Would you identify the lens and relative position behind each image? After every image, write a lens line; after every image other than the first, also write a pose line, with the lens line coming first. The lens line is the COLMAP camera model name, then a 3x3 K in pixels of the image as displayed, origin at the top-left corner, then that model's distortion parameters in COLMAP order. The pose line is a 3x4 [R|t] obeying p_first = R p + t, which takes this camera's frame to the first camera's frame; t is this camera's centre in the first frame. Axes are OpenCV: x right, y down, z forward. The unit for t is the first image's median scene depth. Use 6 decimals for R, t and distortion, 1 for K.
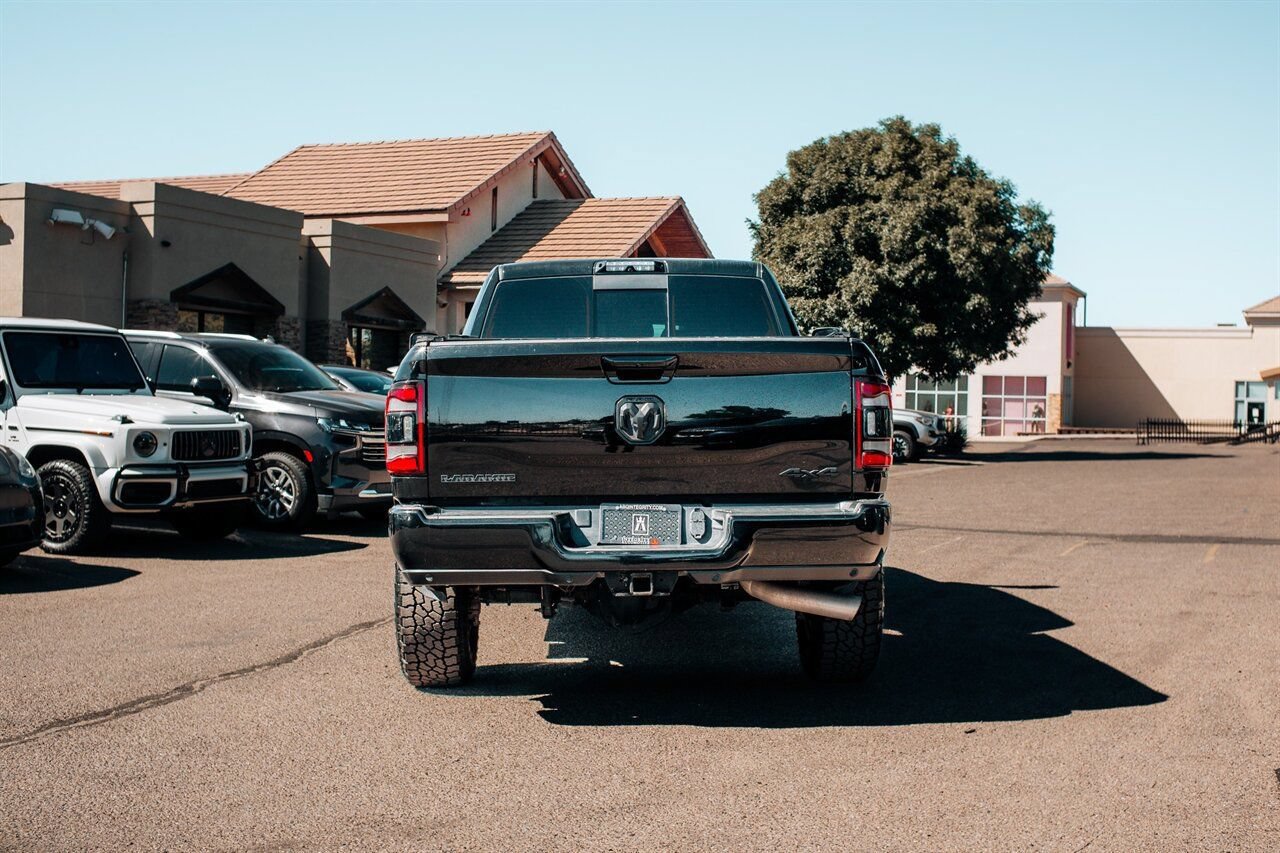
lens RADIAL K [[1499.1, 0, 632.7], [0, 1499.1, 421.5], [0, 0, 1]] dist [-0.094246, 0.000000]
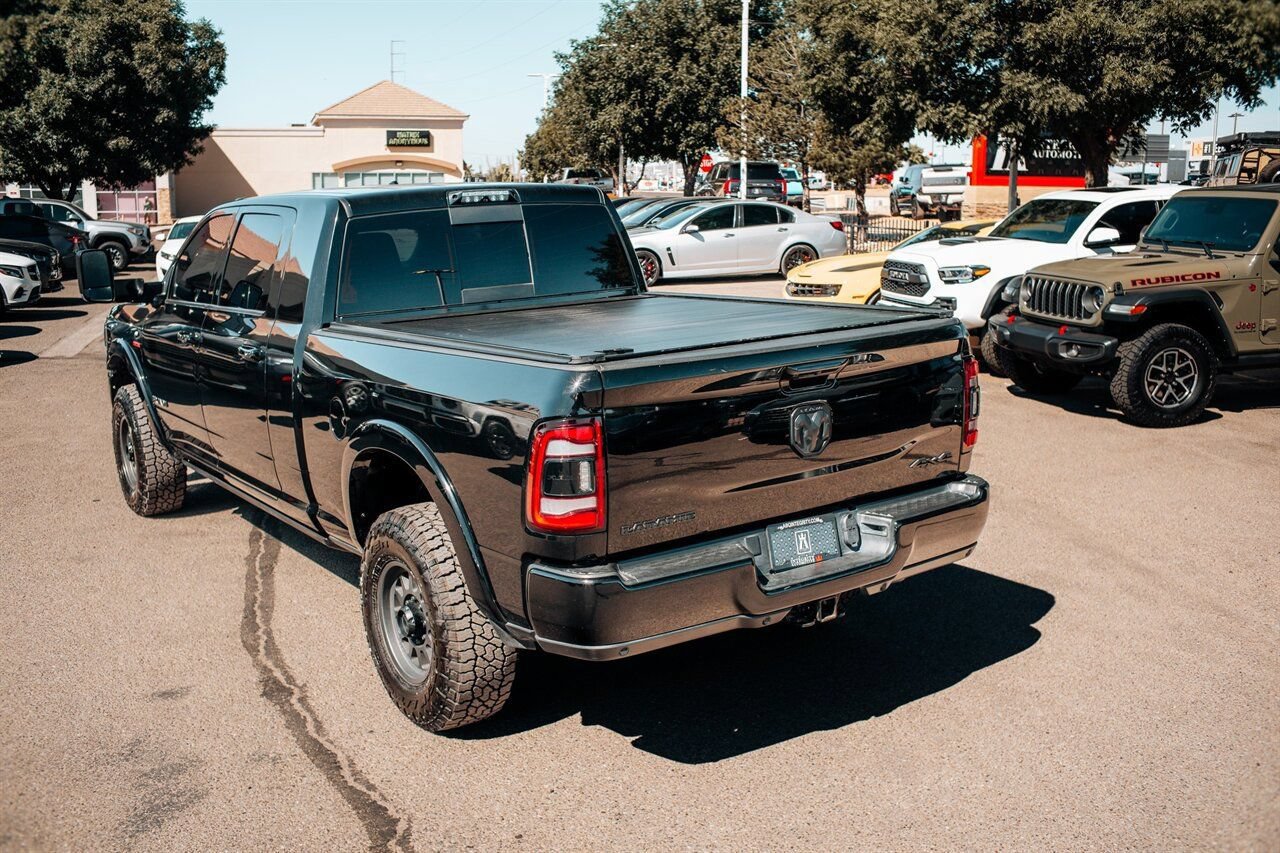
lens RADIAL K [[1252.5, 0, 637.3], [0, 1252.5, 422.4], [0, 0, 1]] dist [-0.054887, 0.000000]
pose [[0.787102, -0.132403, 0.602445, -0.069644], [0.026229, 0.982992, 0.181768, -0.016990], [-0.616265, -0.127268, 0.777188, 0.077130]]
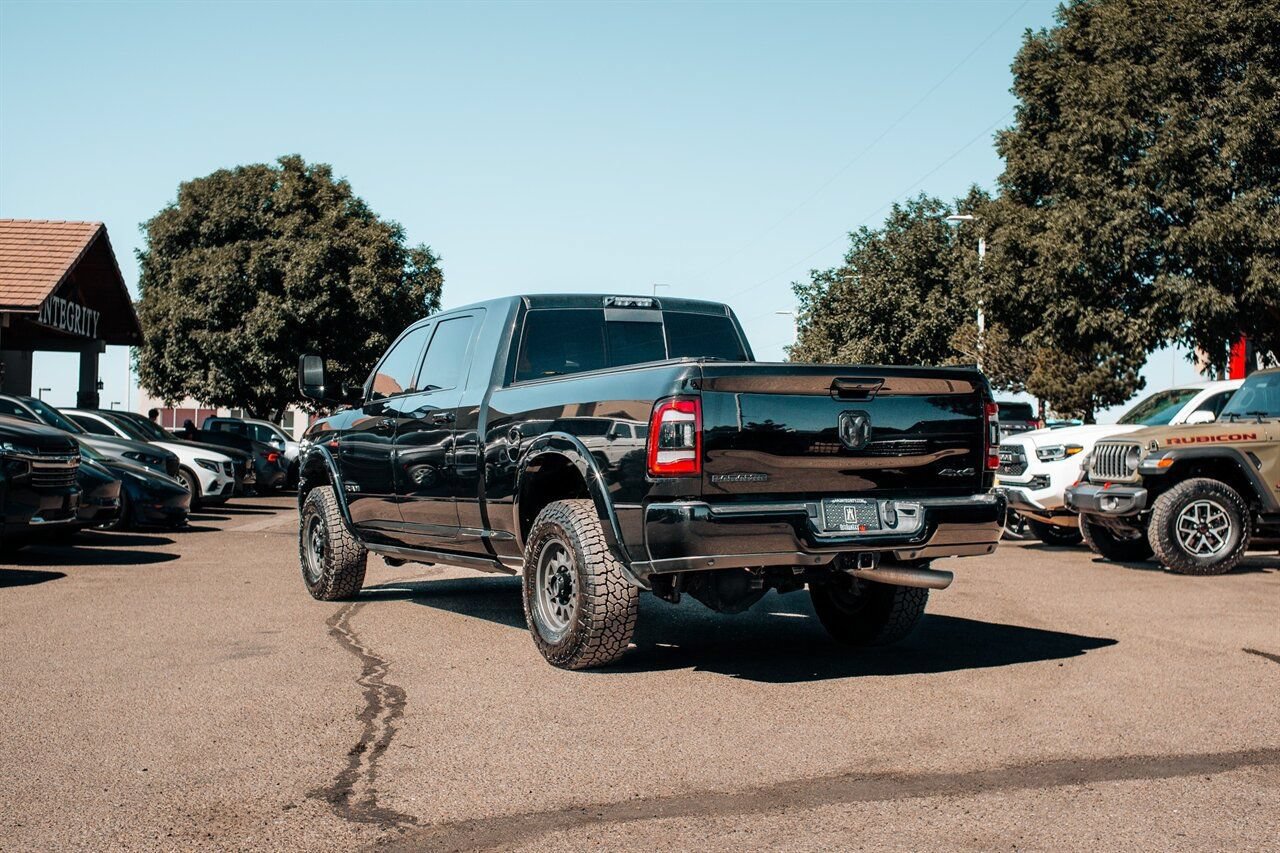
lens RADIAL K [[1499.1, 0, 602.0], [0, 1499.1, 440.4], [0, 0, 1]] dist [-0.094246, 0.000000]
pose [[0.900107, 0.005336, 0.435636, -0.083630], [0.000035, 0.999924, -0.012320, 0.002624], [-0.435668, 0.011105, 0.900039, -0.003103]]
